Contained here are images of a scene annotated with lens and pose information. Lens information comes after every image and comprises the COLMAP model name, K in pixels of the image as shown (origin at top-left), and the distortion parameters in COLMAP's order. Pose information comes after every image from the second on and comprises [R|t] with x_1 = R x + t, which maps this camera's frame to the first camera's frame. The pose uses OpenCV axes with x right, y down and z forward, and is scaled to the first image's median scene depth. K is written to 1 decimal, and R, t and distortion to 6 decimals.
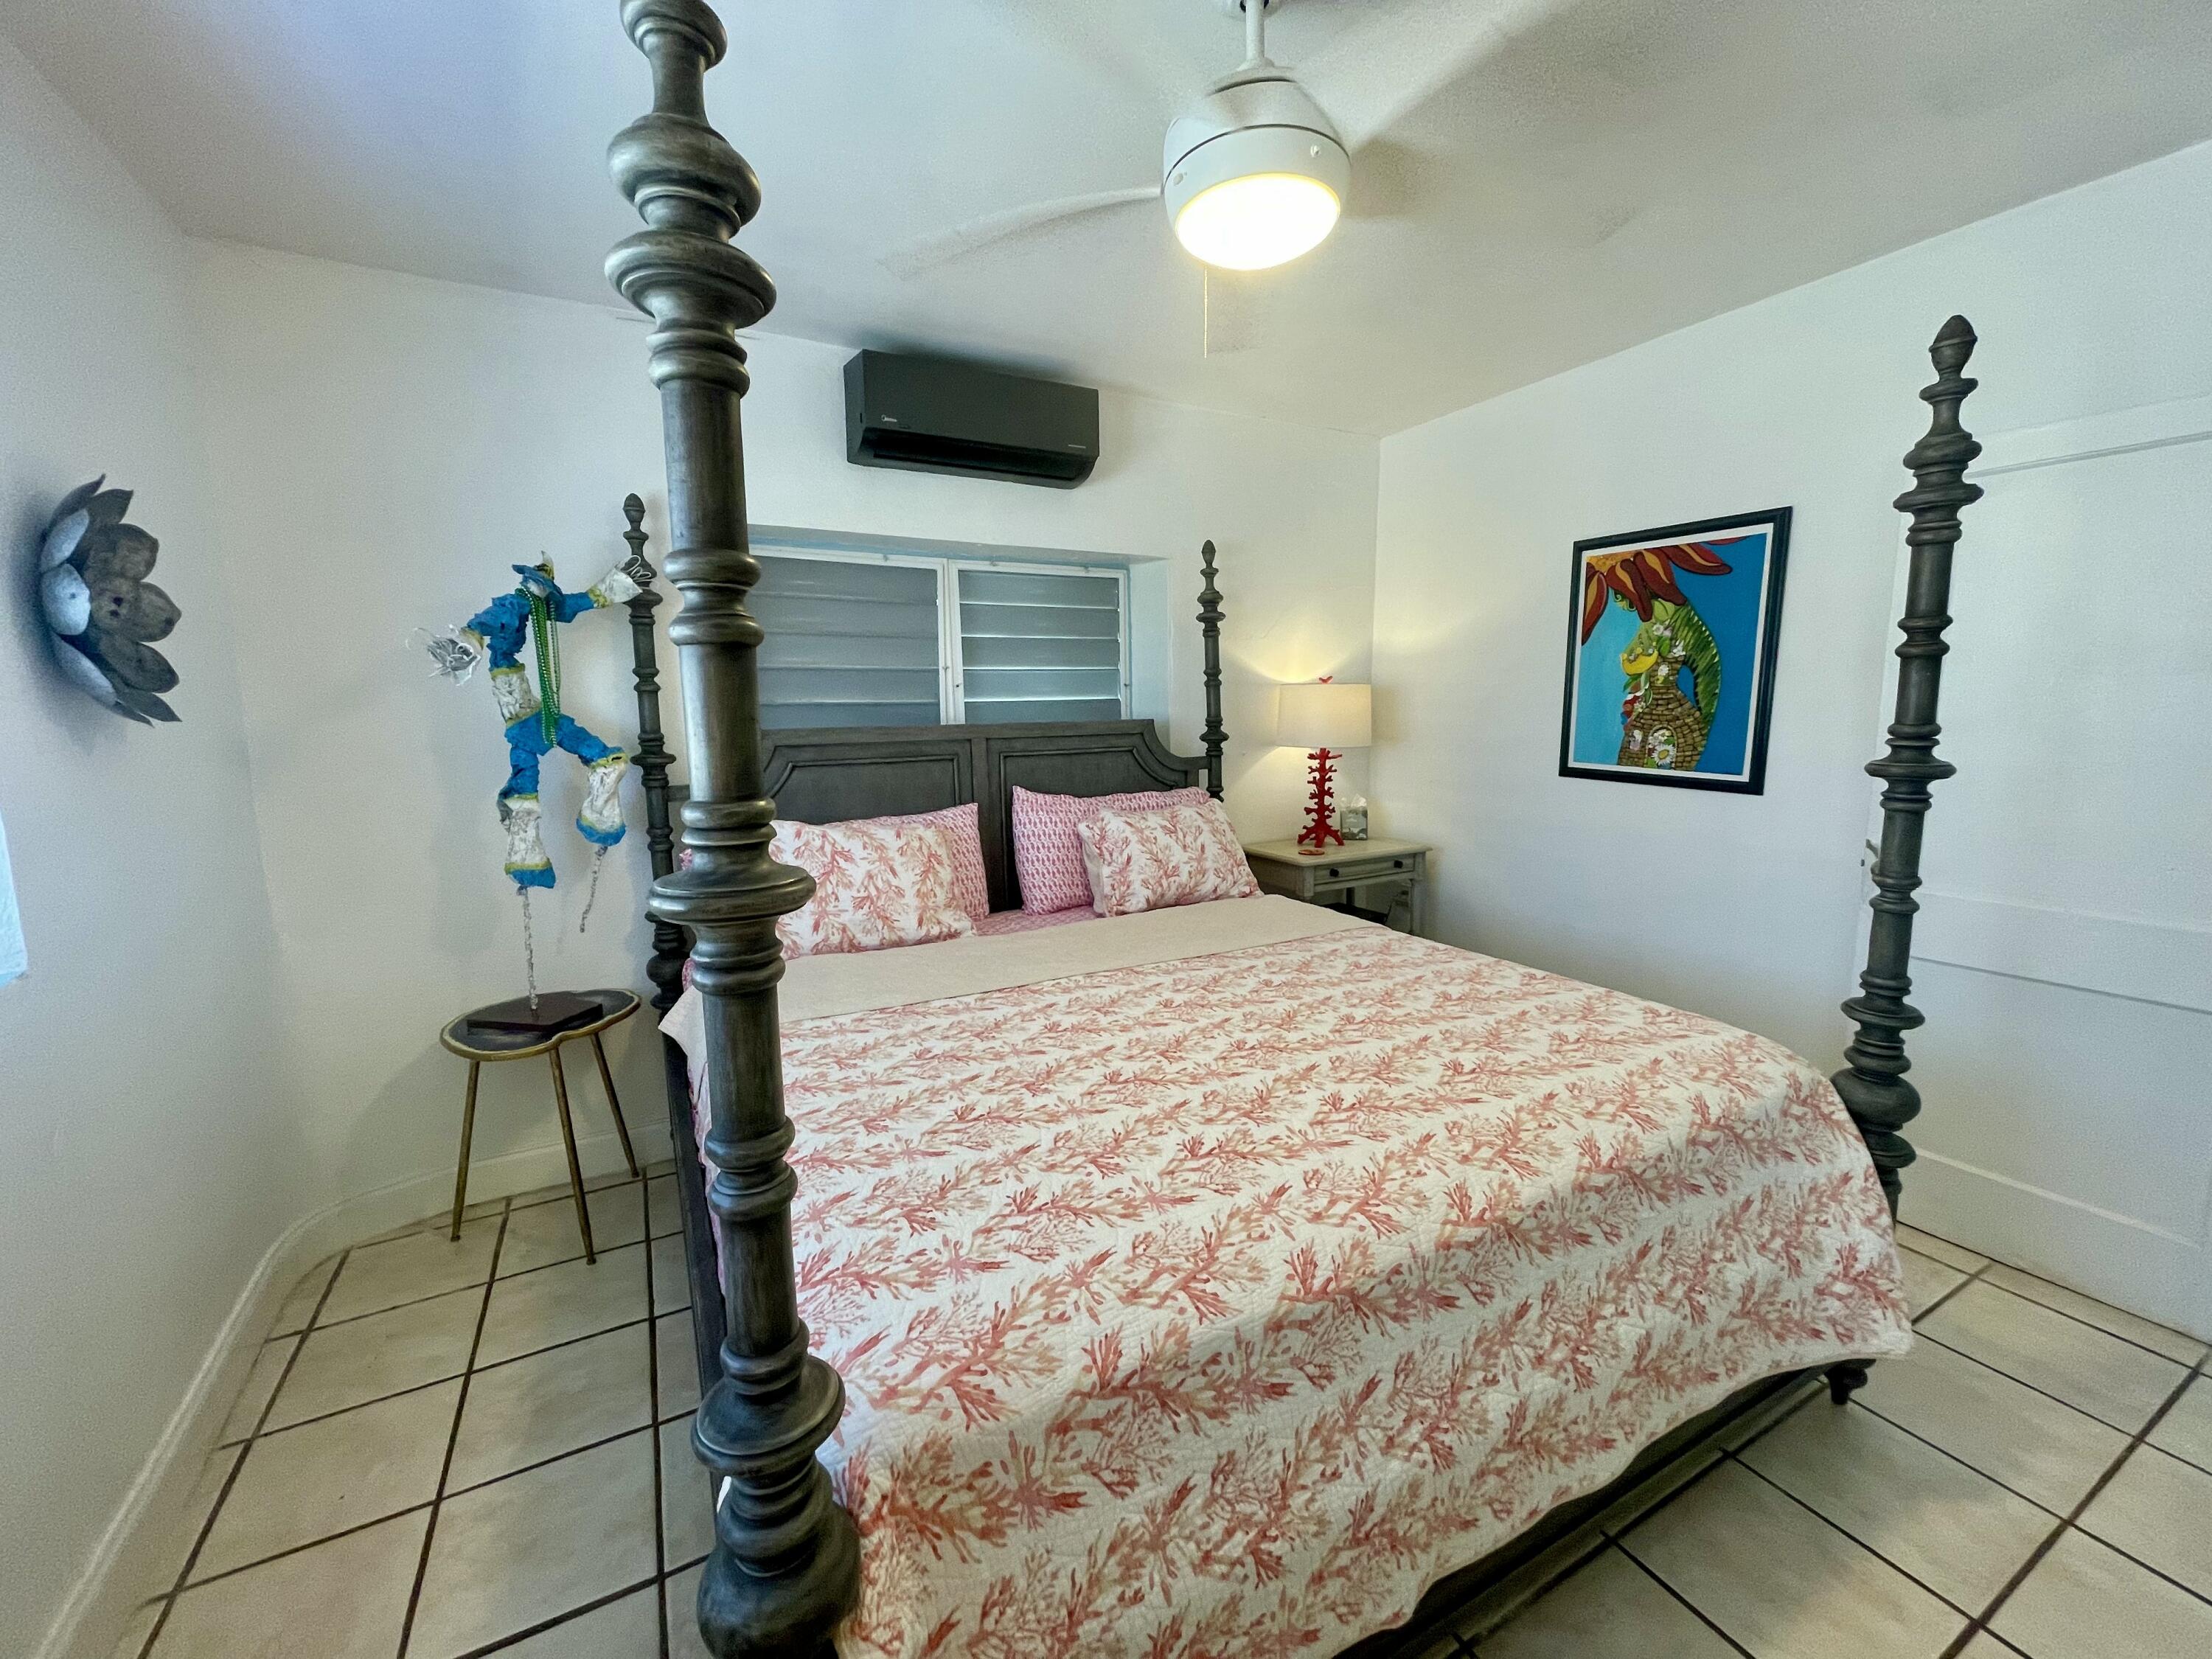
lens RADIAL K [[889.4, 0, 1102.6], [0, 889.4, 820.8], [0, 0, 1]] dist [-0.002056, 0.000091]
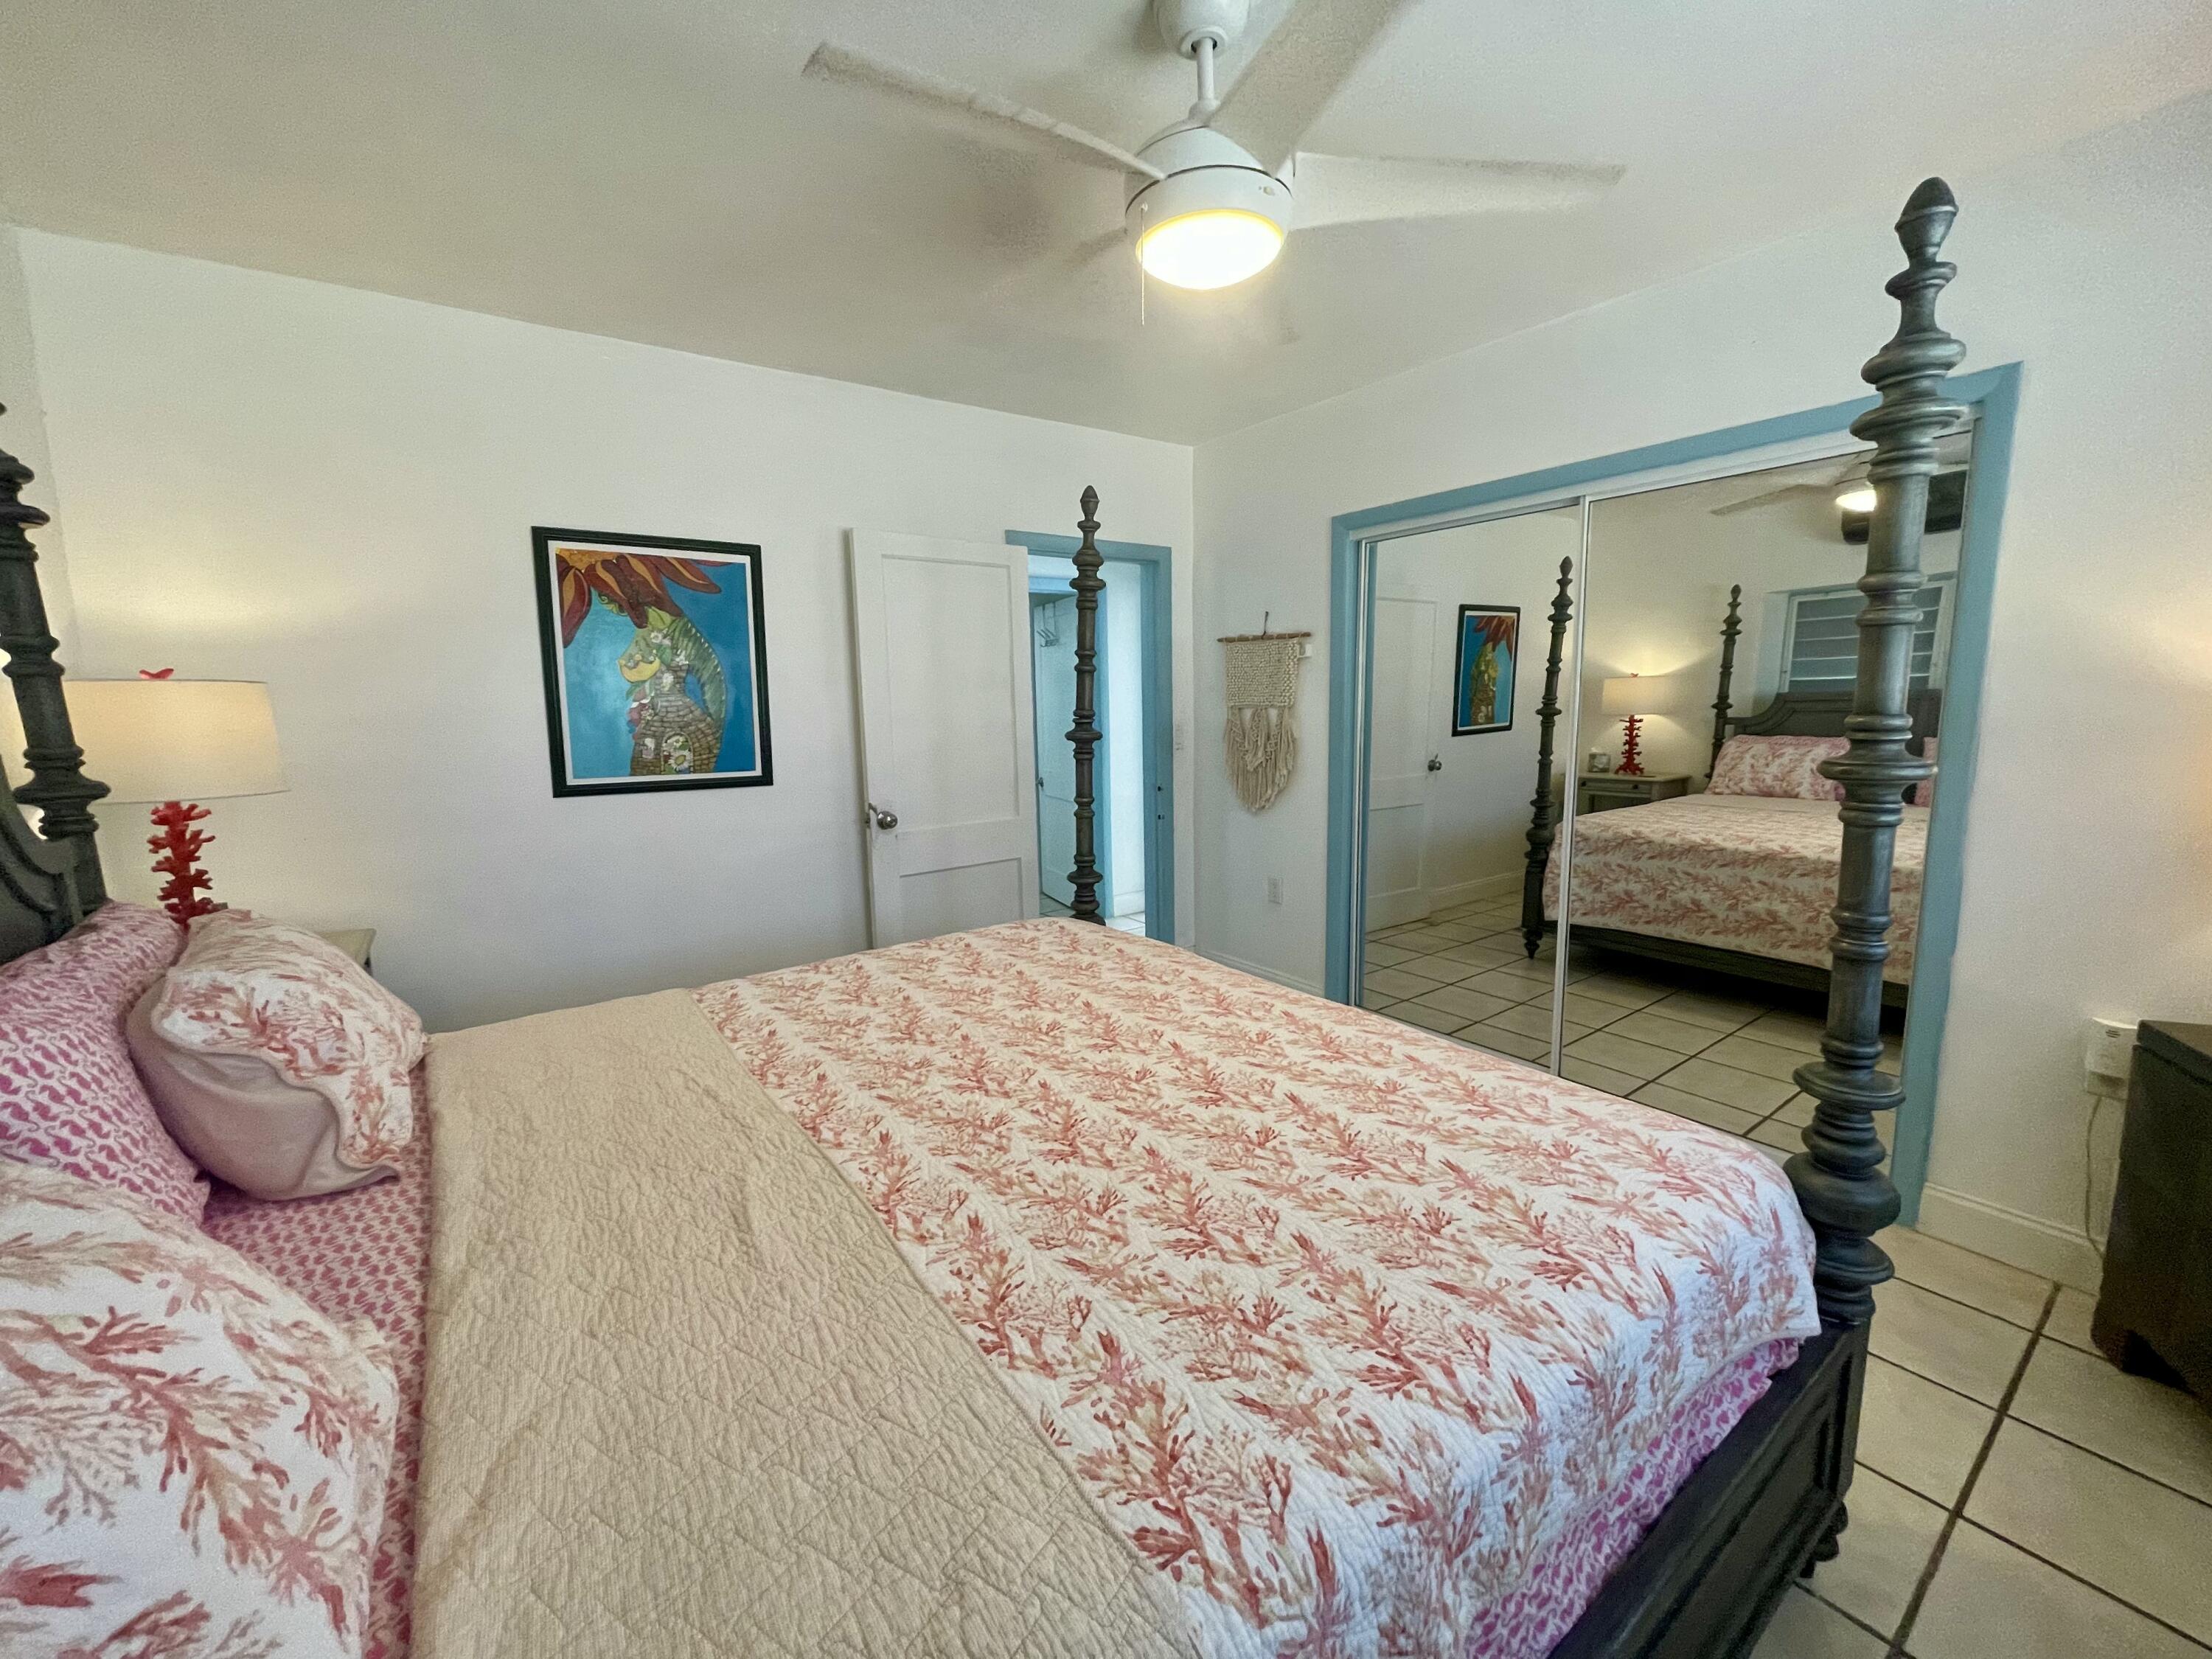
lens RADIAL K [[889.4, 0, 1103.7], [0, 889.4, 822.5], [0, 0, 1]] dist [-0.002056, 0.000091]
pose [[-0.137401, -0.117476, 0.983524, -0.525496], [0.159956, 0.977278, 0.139077, -0.078480], [-0.977515, 0.176430, -0.115488, 0.747277]]
